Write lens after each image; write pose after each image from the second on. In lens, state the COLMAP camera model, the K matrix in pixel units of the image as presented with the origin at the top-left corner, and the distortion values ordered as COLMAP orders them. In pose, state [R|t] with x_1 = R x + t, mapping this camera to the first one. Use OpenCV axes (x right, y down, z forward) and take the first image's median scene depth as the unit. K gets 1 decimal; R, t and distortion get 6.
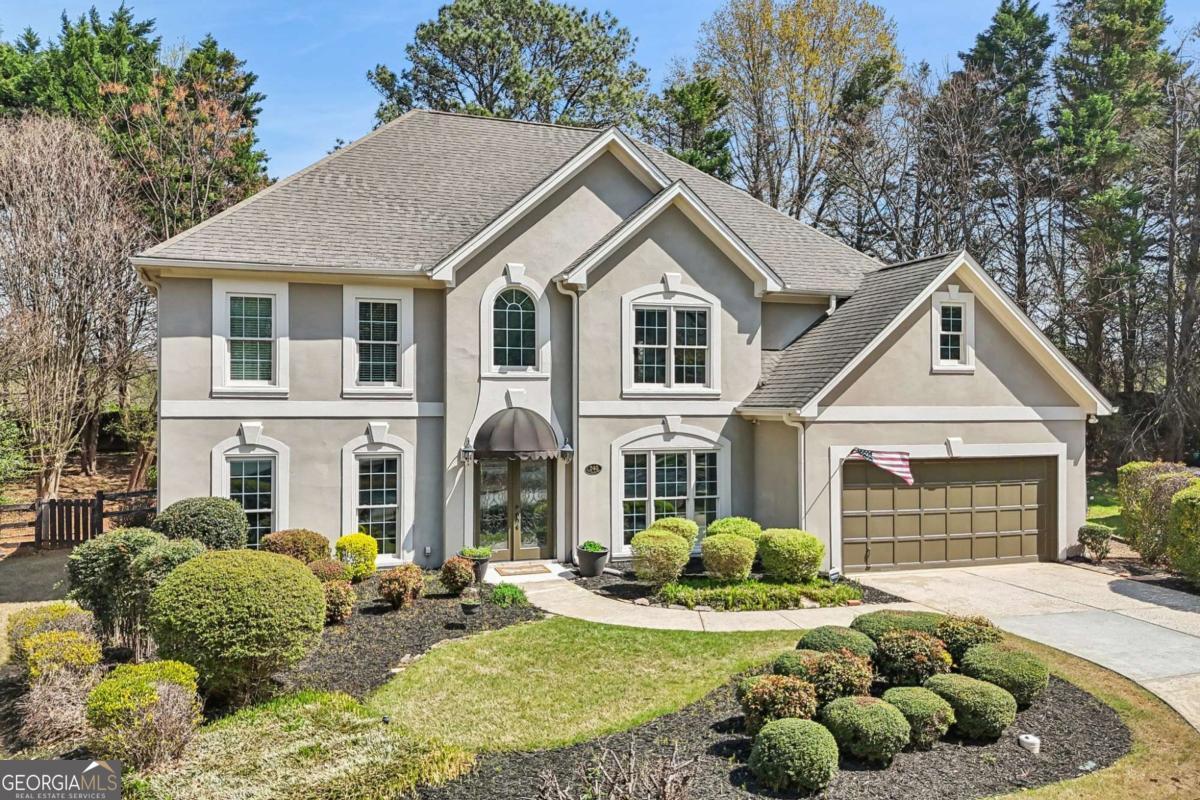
lens RADIAL K [[984.9, 0, 600.9], [0, 984.9, 397.1], [0, 0, 1]] dist [0.093859, -0.117776]
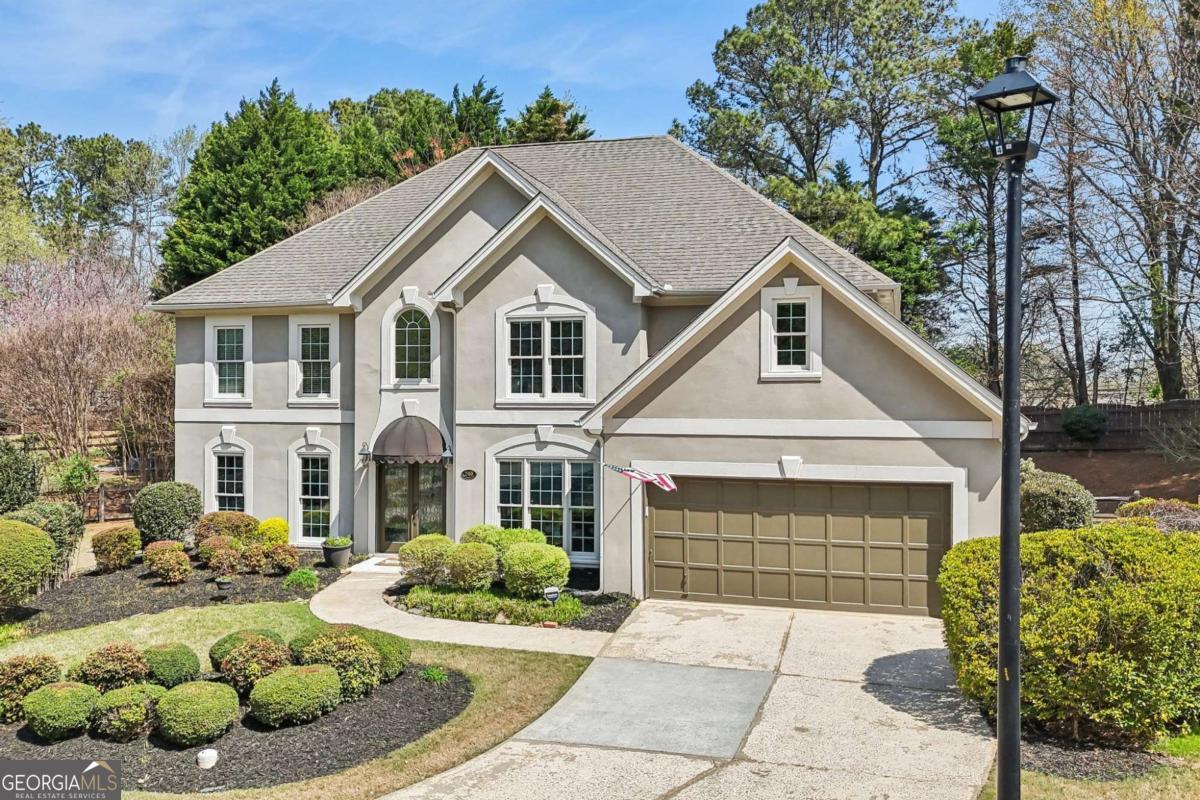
lens RADIAL K [[984.9, 0, 600.9], [0, 984.9, 397.1], [0, 0, 1]] dist [0.093859, -0.117776]
pose [[0.810723, -0.000469, -0.585430, 0.734546], [0.004309, 0.999977, 0.005166, -0.015522], [0.585415, -0.006711, 0.810706, 0.218547]]
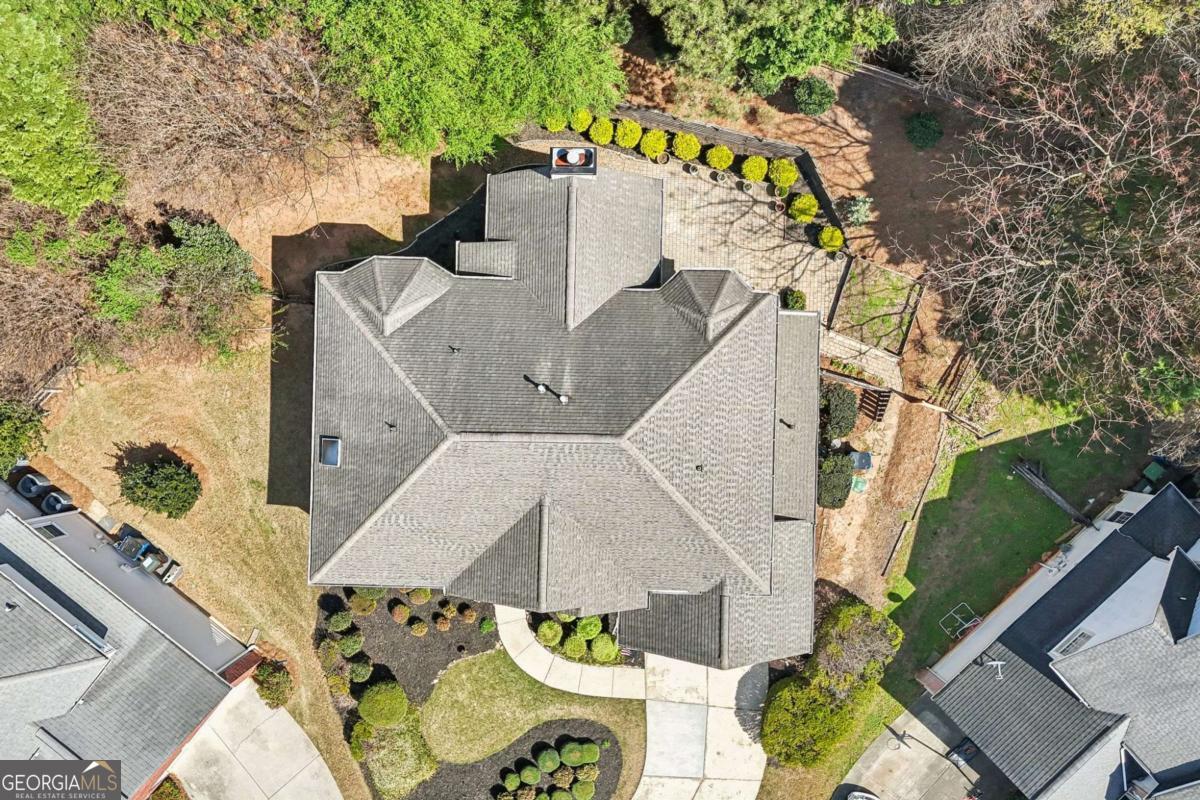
lens RADIAL K [[984.9, 0, 600.9], [0, 984.9, 397.1], [0, 0, 1]] dist [0.093859, -0.117776]
pose [[0.933958, 0.357382, -0.001223, -0.022786], [0.001812, -0.001311, 0.999997, -1.967405], [0.357379, -0.933957, -0.001872, 1.393555]]
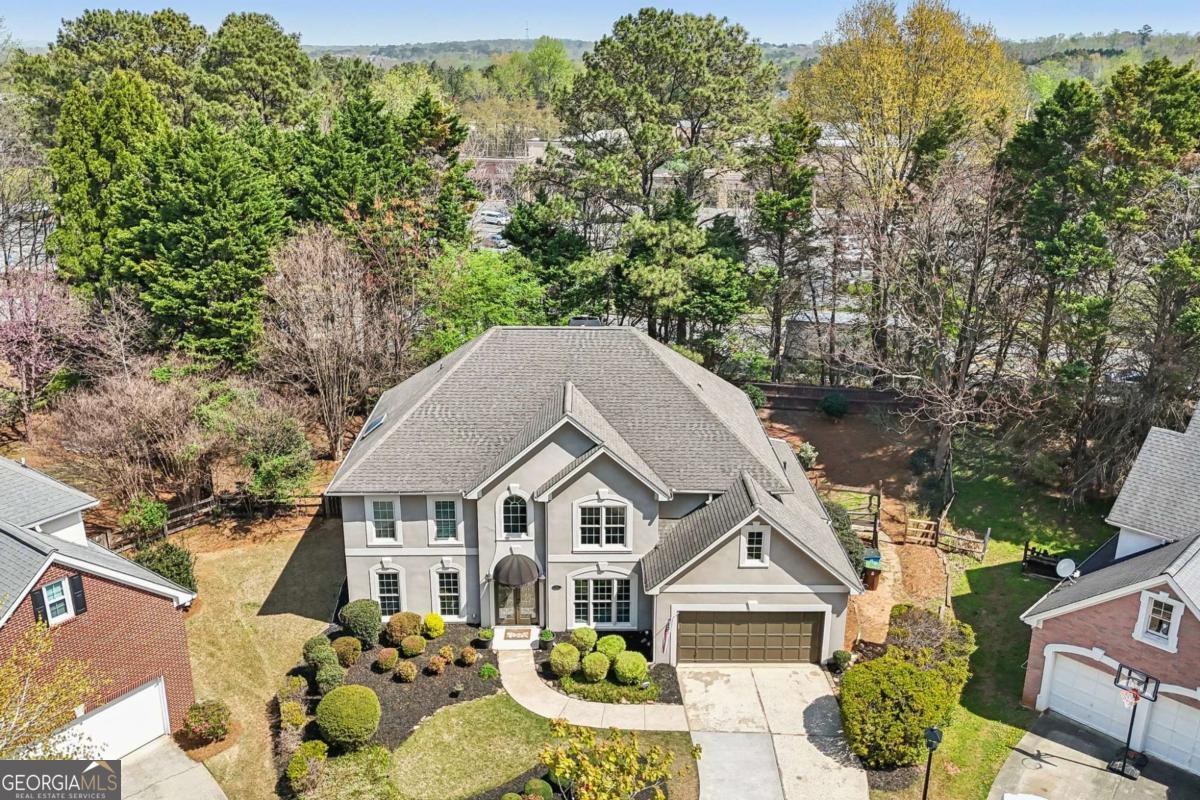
lens RADIAL K [[980.1, 0, 600.0], [0, 980.1, 400.0], [0, 0, 1]] dist [0.116746, -0.175998]
pose [[0.948092, 0.105274, -0.300066, 0.596125], [-0.000378, 0.943984, 0.329990, -0.883114], [0.317997, -0.312747, 0.895024, -0.540096]]
